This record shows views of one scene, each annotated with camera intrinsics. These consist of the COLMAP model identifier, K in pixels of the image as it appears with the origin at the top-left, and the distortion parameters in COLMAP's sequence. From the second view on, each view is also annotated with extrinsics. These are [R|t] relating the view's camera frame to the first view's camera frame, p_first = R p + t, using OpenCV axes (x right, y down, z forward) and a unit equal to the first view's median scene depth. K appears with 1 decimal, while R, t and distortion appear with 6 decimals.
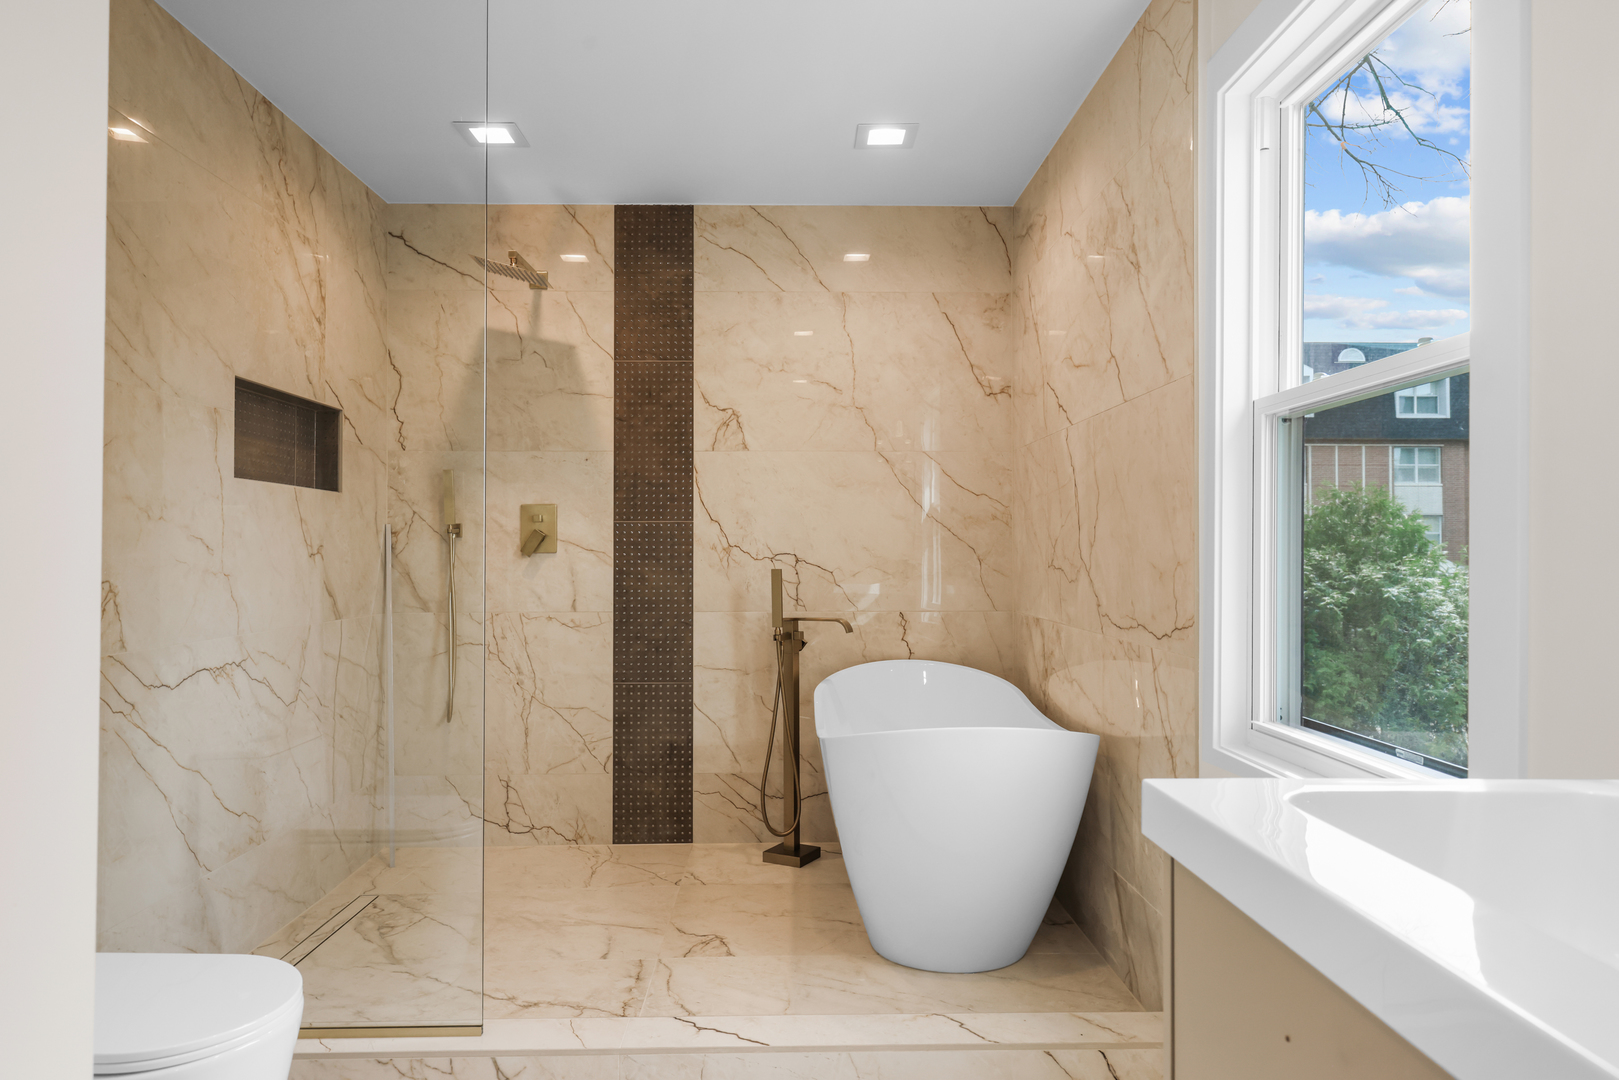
lens RADIAL K [[1037.9, 0, 809.0], [0, 1037.9, 527.6], [0, 0, 1]] dist [-0.002084, 0.001551]
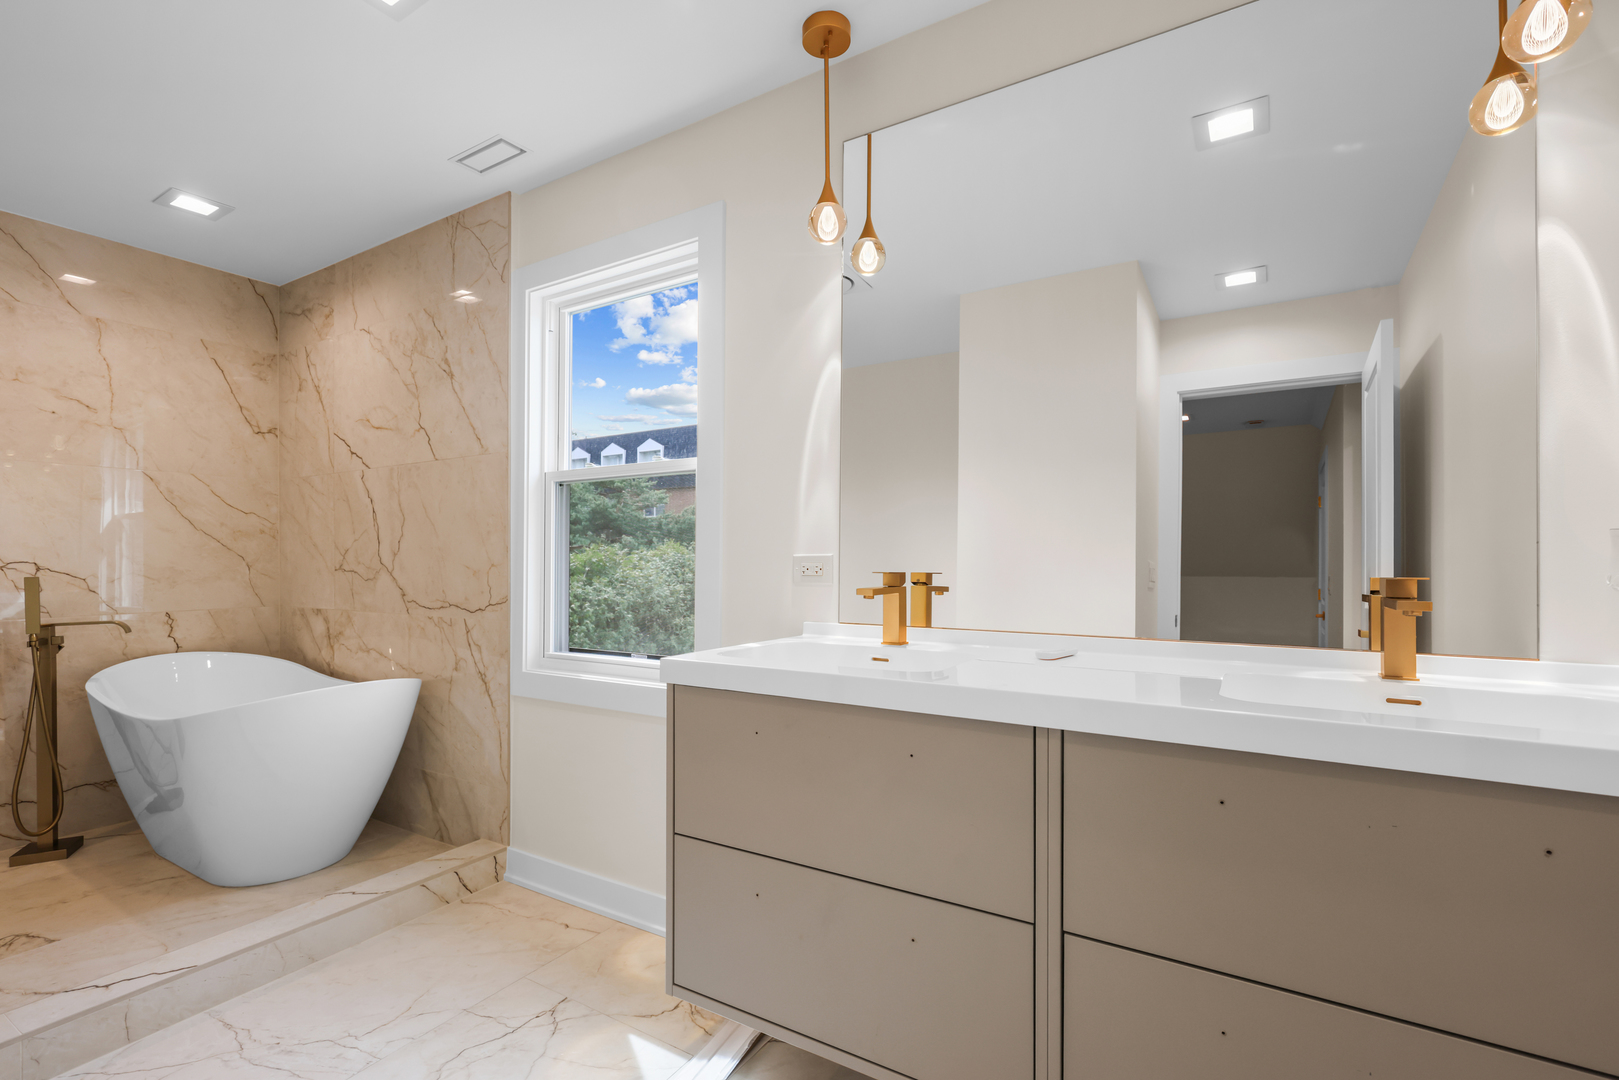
lens RADIAL K [[729.9, 0, 809.8], [0, 729.9, 553.4], [0, 0, 1]] dist [-0.002636, 0.000746]
pose [[0.541752, 0.001875, 0.840537, -0.253966], [-0.015000, 0.999860, 0.007437, -0.000203], [-0.840405, -0.016637, 0.541704, -0.038590]]
